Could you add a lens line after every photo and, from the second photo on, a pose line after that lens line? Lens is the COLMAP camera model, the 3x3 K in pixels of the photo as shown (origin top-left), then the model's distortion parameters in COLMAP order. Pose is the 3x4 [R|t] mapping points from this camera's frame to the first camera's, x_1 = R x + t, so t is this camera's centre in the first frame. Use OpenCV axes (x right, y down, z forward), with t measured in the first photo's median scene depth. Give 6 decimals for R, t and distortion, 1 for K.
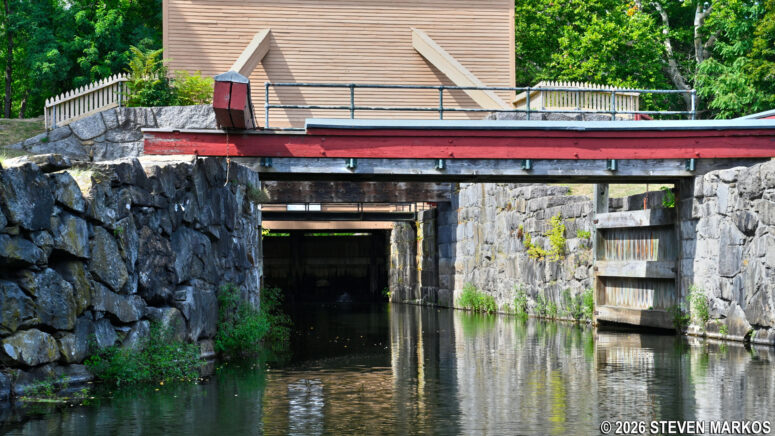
lens RADIAL K [[1304.3, 0, 387.7], [0, 1304.3, 218.5], [0, 0, 1]] dist [0.022295, 0.000000]
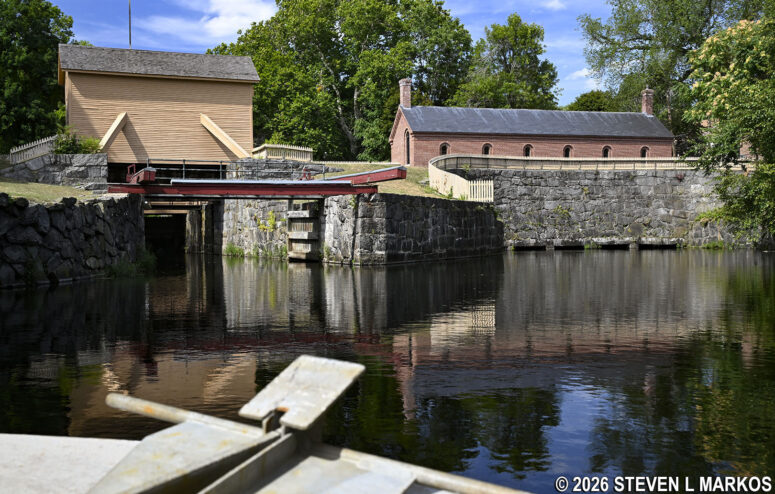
lens RADIAL K [[881.6, 0, 387.5], [0, 881.6, 248.7], [0, 0, 1]] dist [0.002401, 0.000000]
pose [[0.969819, -0.007249, 0.243717, -0.038170], [-0.006507, 0.998433, 0.055589, -0.019811], [-0.243738, -0.055497, 0.968252, -0.428204]]
